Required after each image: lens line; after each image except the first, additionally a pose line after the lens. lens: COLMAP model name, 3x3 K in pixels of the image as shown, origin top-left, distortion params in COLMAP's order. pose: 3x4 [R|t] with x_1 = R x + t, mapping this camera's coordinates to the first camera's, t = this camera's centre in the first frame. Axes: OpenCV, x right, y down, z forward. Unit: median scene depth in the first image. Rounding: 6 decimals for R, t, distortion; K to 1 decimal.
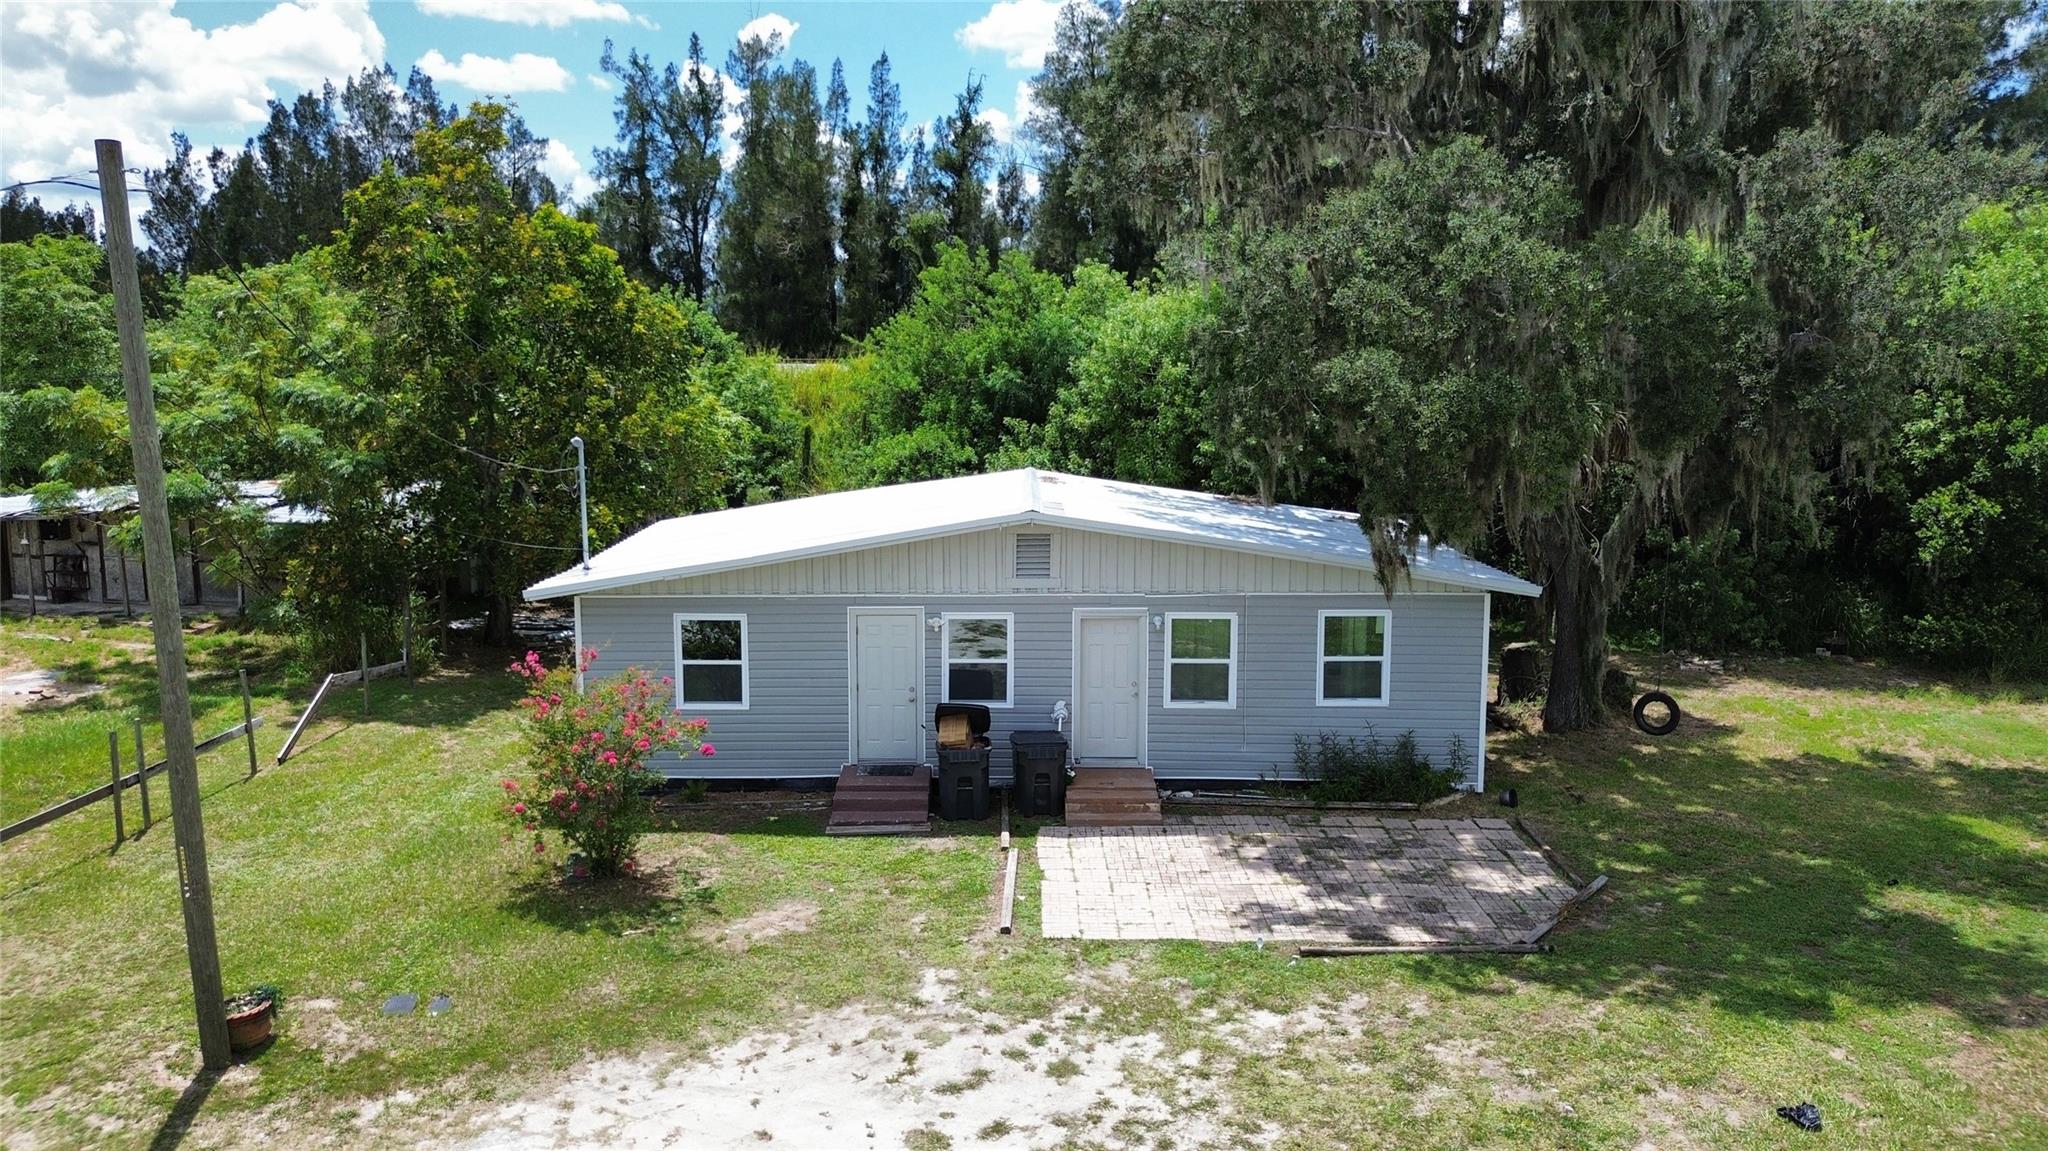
lens RADIAL K [[1576.1, 0, 1028.4], [0, 1576.1, 421.4], [0, 0, 1]] dist [0.064372, -0.097908]
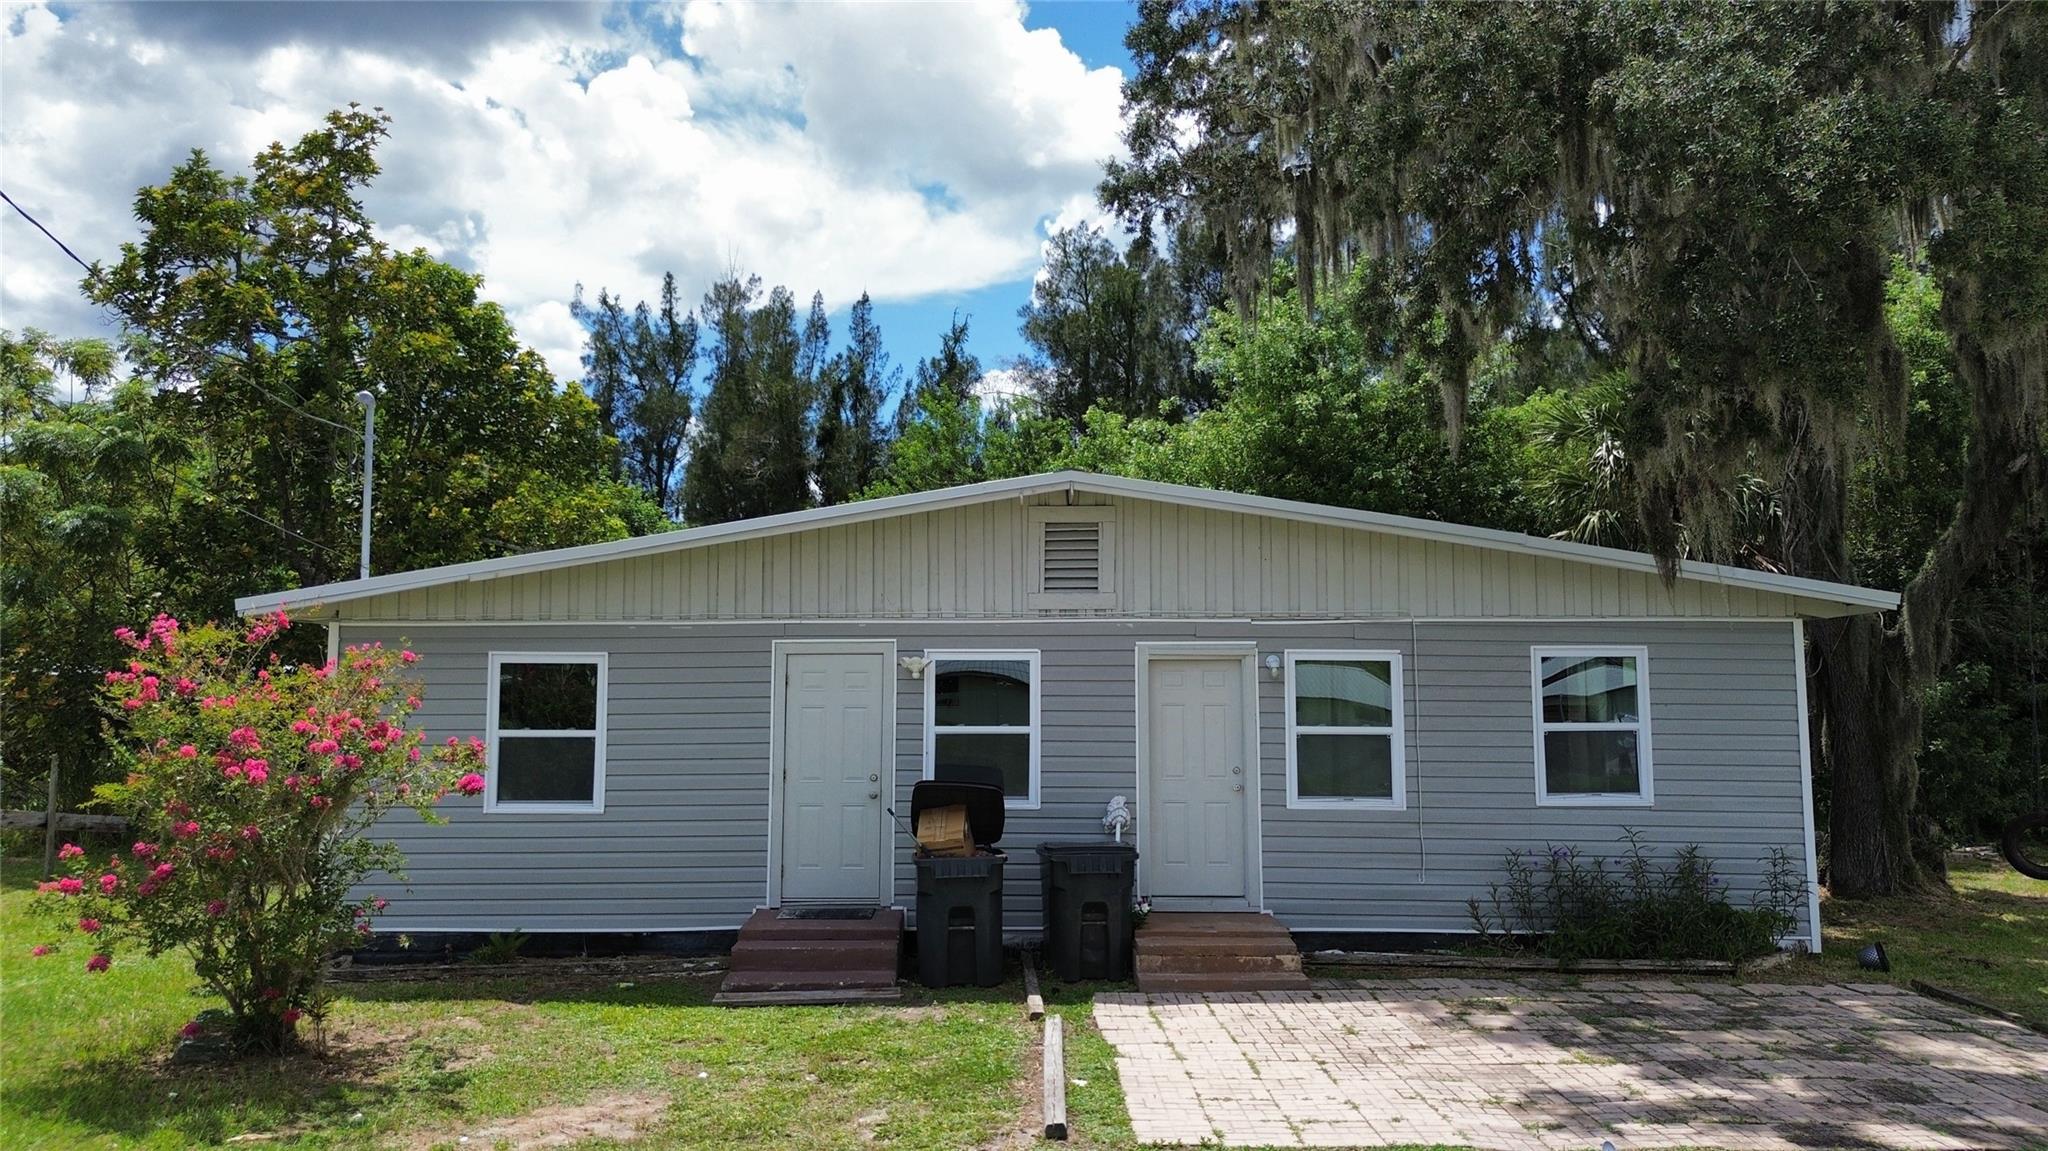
lens RADIAL K [[1576.1, 0, 1028.4], [0, 1576.1, 421.4], [0, 0, 1]] dist [0.064372, -0.097908]
pose [[0.999939, 0.000103, 0.011017, -0.020945], [0.002107, 0.979714, -0.200391, 0.157527], [-0.010814, 0.200402, 0.979654, 0.373818]]
